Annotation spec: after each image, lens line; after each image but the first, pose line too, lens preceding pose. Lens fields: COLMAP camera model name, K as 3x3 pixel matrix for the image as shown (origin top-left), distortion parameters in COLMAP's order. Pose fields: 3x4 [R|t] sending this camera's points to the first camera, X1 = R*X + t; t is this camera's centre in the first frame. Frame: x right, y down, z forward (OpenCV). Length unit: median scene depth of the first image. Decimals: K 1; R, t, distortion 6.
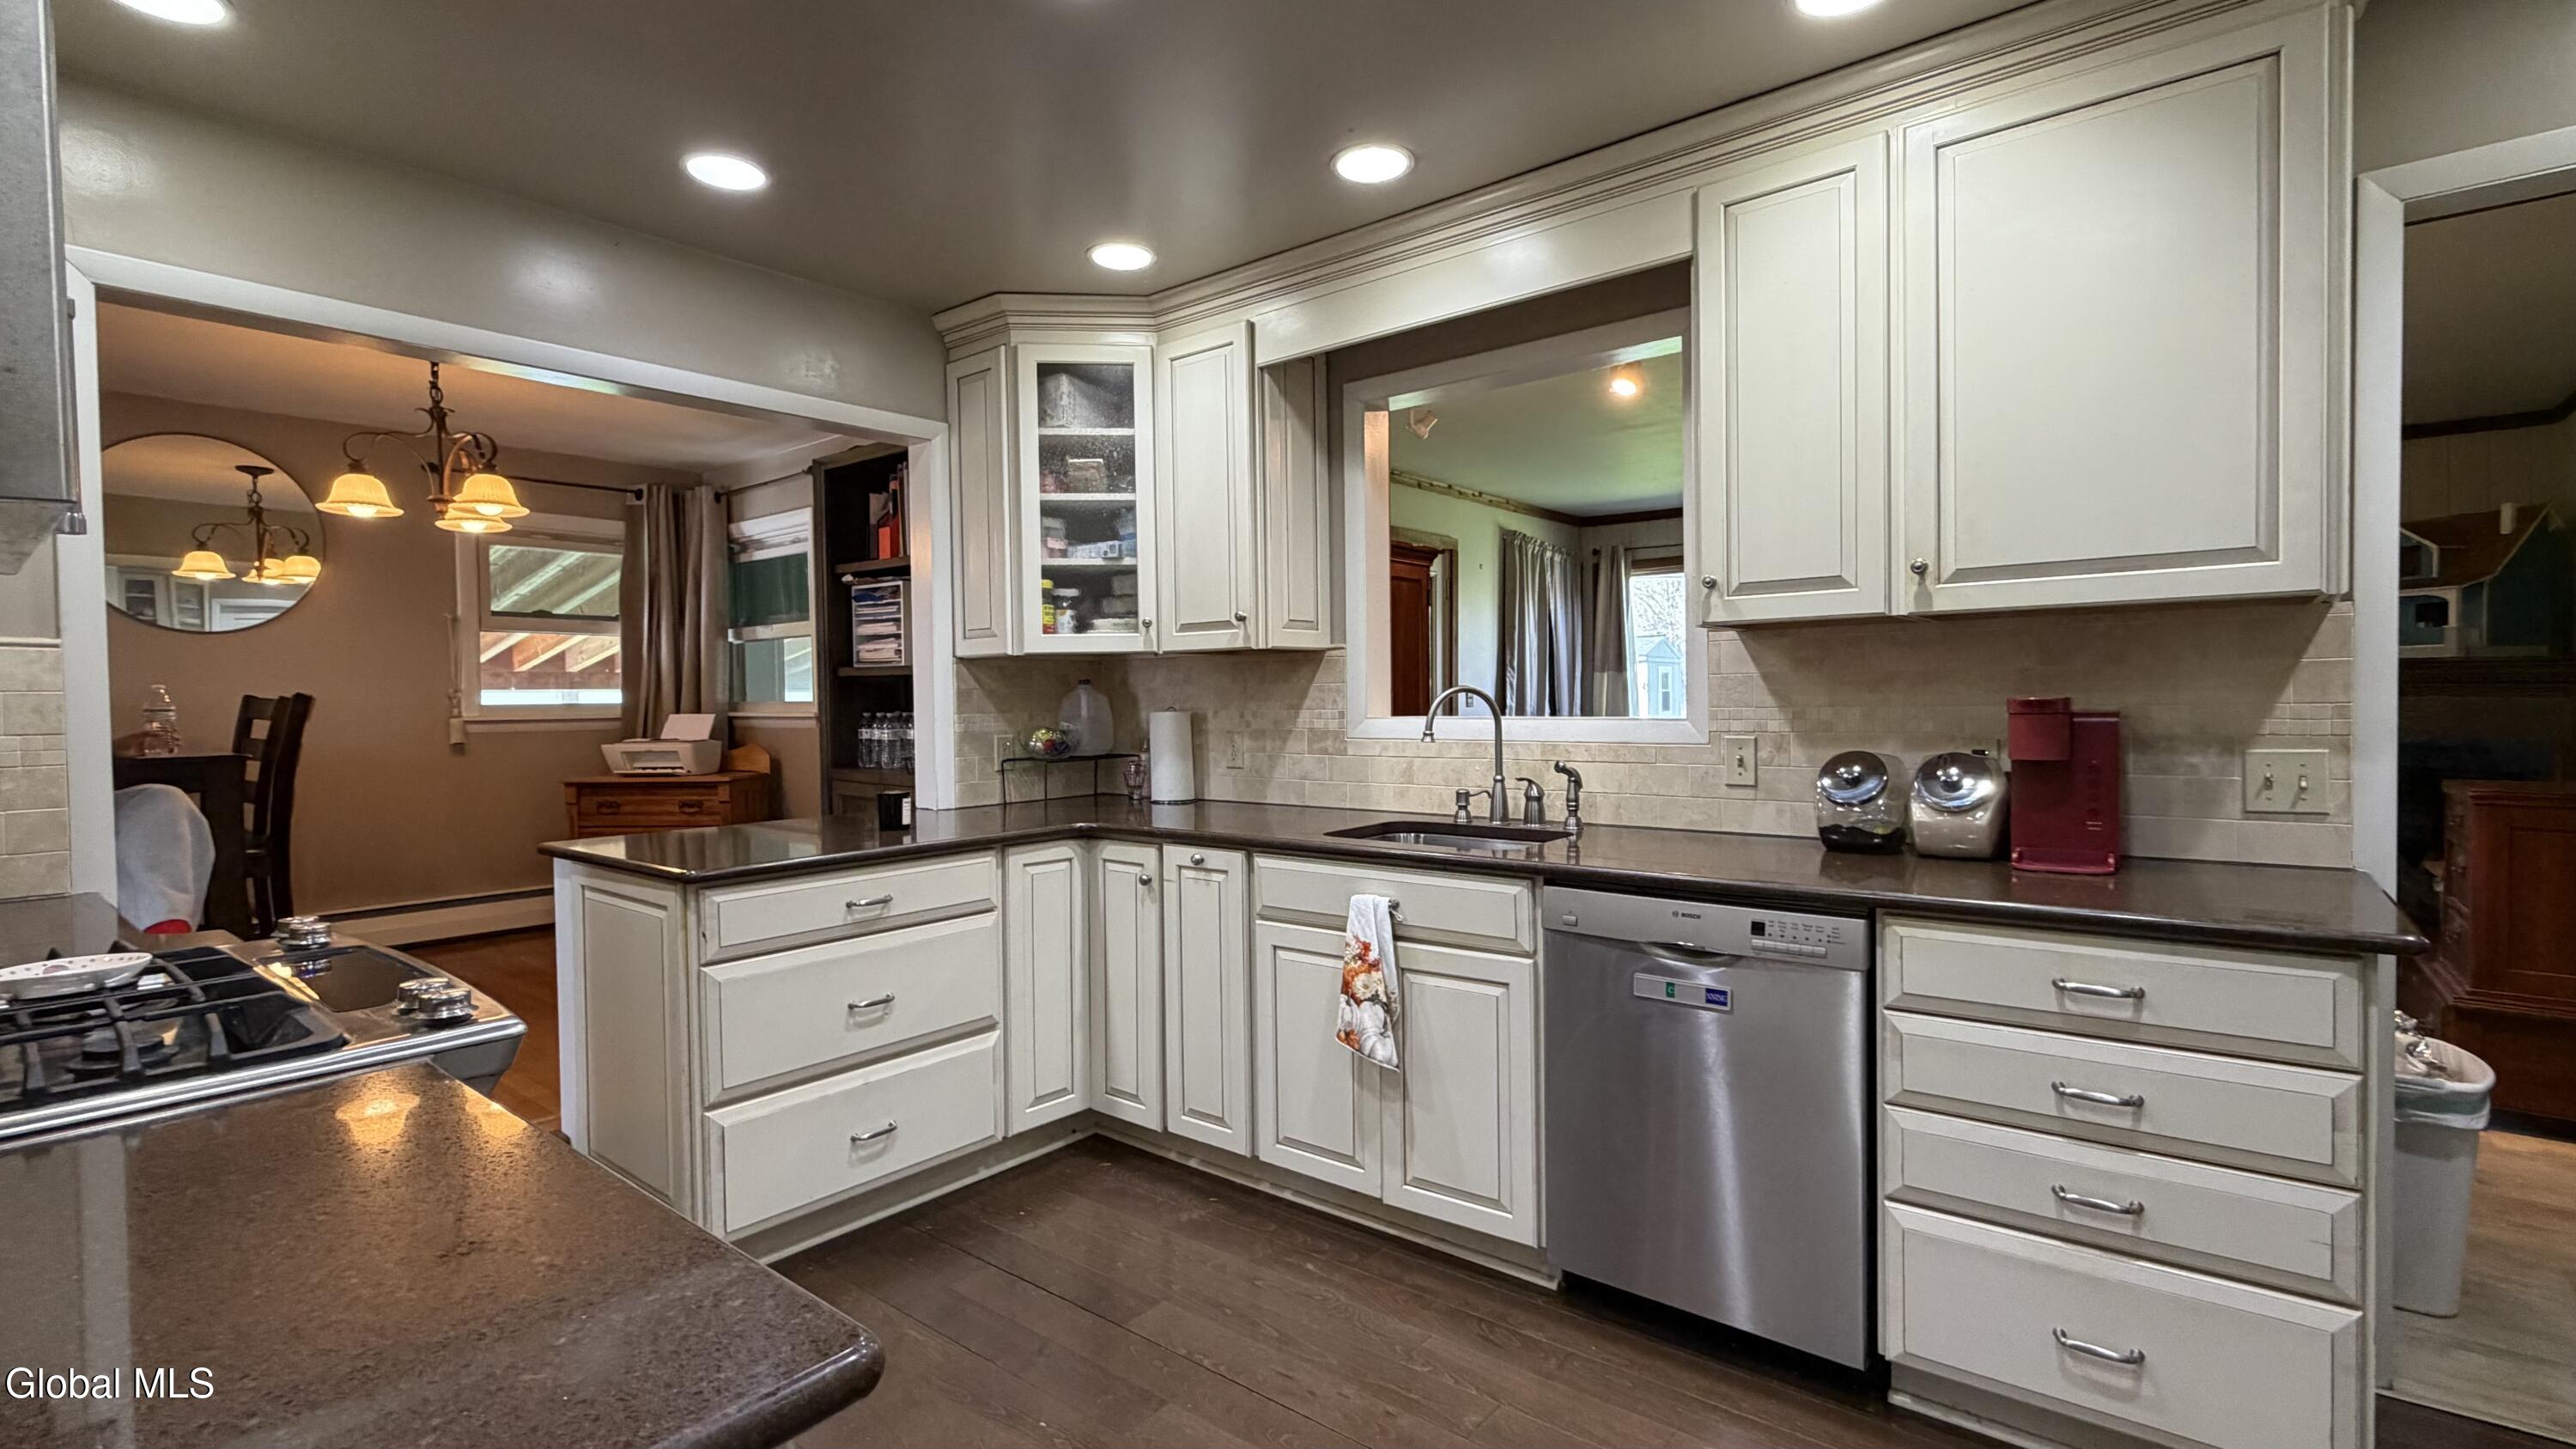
lens RADIAL K [[1160.8, 0, 1278.3], [0, 1160.8, 726.3], [0, 0, 1]] dist [0.005075, 0.000244]
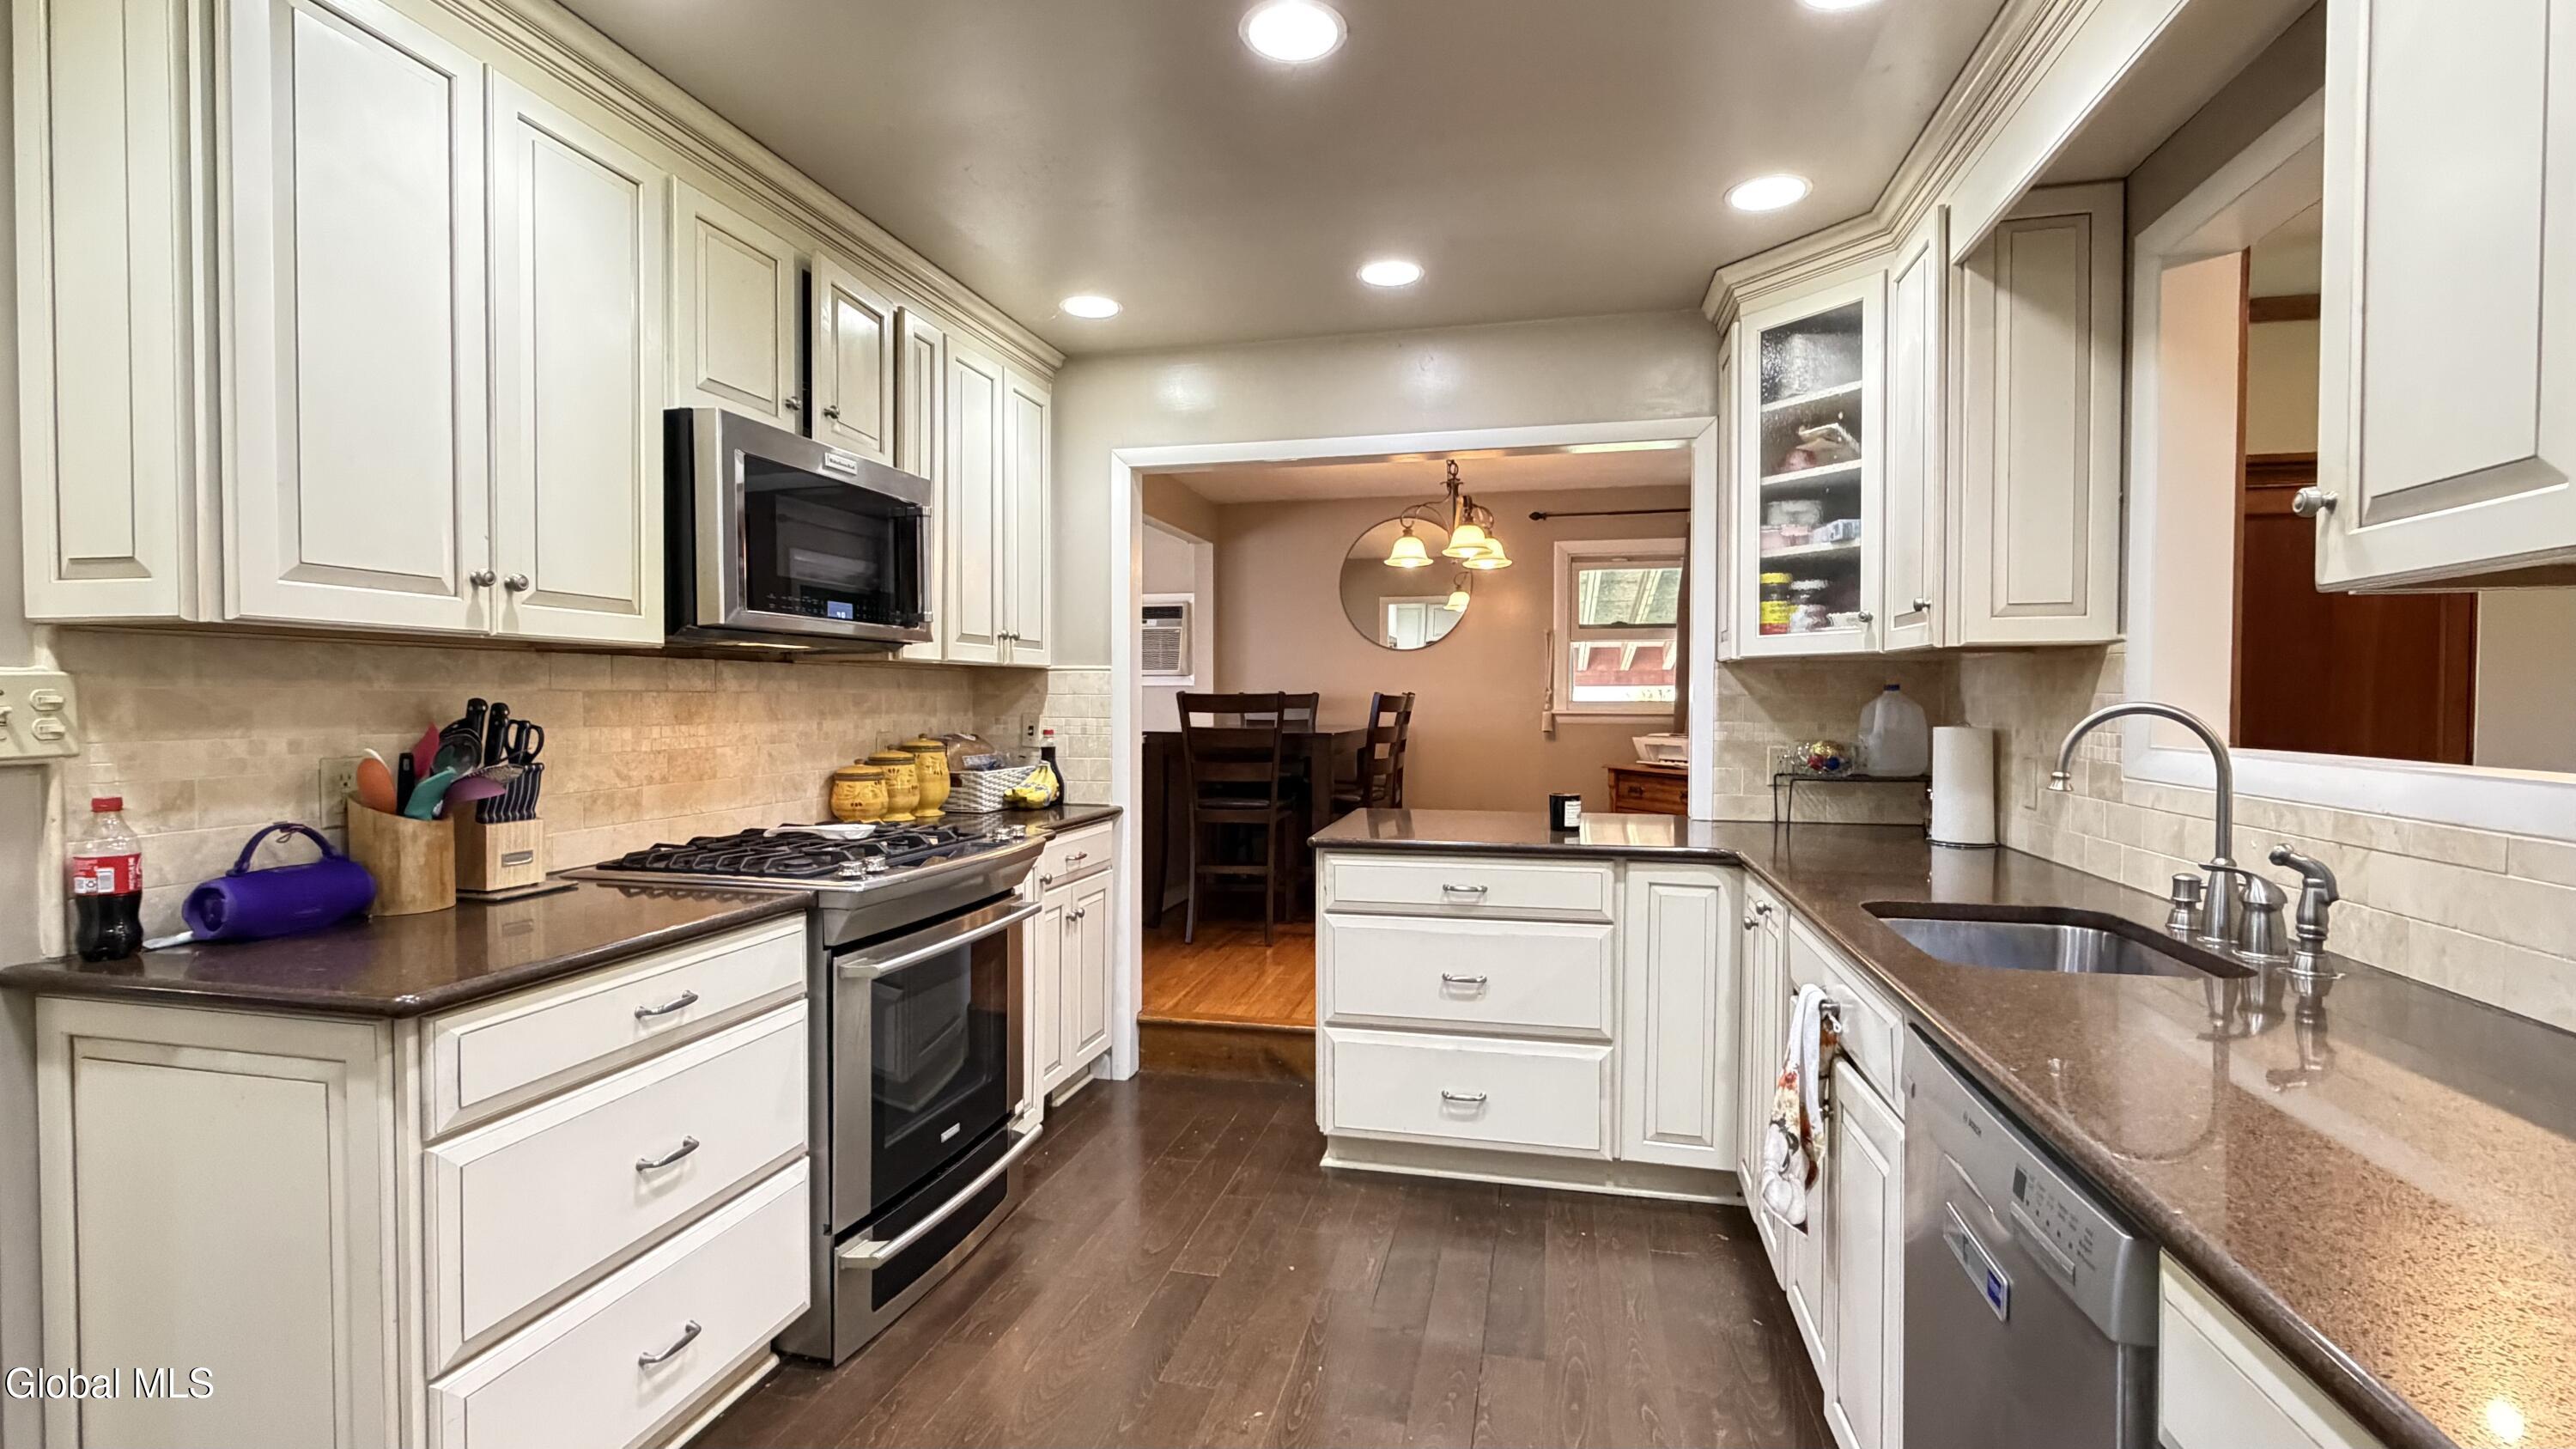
lens RADIAL K [[1160.8, 0, 1279.9], [0, 1160.8, 721.1], [0, 0, 1]] dist [0.005075, 0.000244]
pose [[0.417043, 0.032008, -0.908323, 0.378413], [-0.028814, 0.999343, 0.021987, -0.018435], [0.908430, 0.017003, 0.417692, 0.242491]]
